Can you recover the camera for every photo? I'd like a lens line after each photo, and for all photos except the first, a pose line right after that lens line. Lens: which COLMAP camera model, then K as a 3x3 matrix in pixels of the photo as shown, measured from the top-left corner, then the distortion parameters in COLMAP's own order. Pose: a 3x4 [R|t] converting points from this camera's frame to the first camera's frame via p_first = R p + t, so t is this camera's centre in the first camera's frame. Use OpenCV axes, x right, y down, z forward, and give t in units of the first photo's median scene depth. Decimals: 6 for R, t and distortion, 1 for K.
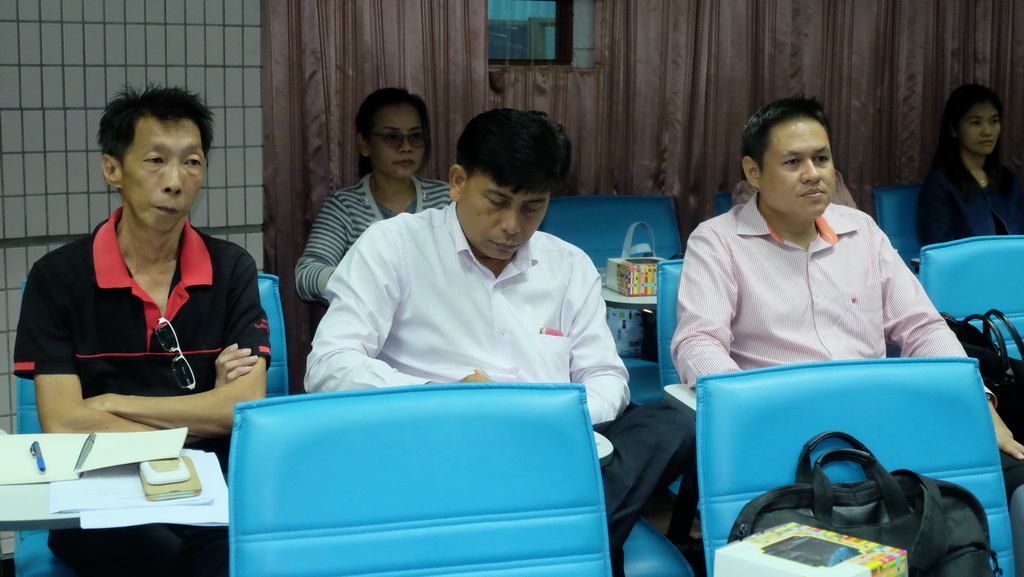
lens RADIAL K [[1450.5, 0, 512.0], [0, 1450.5, 288.5], [0, 0, 1]] dist [-0.099243, 0.534332]
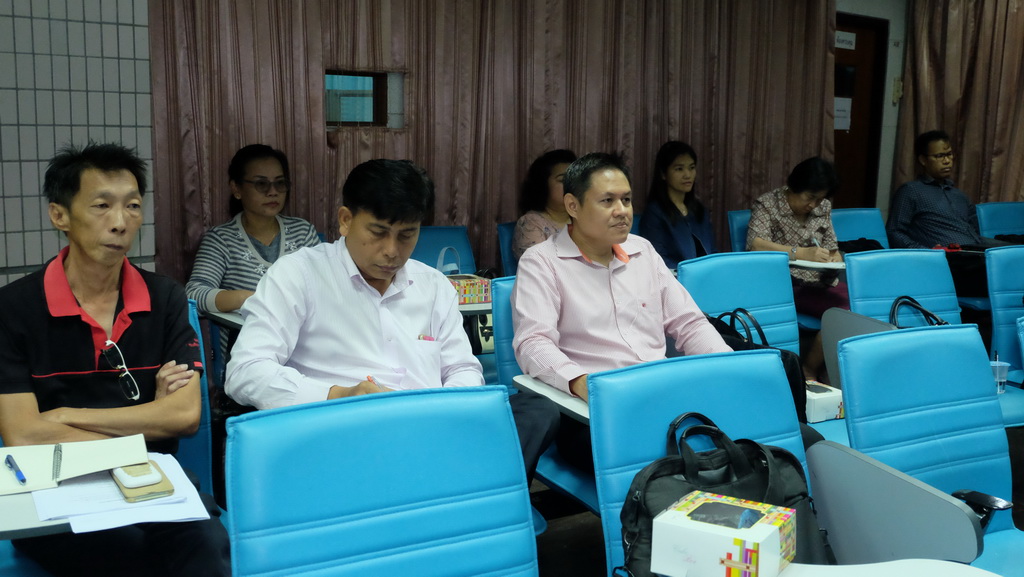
lens RADIAL K [[1068.4, 0, 512.0], [0, 1068.4, 288.5], [0, 0, 1]] dist [0.003192, 0.013117]
pose [[0.977568, -0.027967, 0.208753, -0.085546], [0.028539, 0.999593, 0.000272, -0.010508], [-0.208676, 0.005692, 0.977968, 0.068977]]
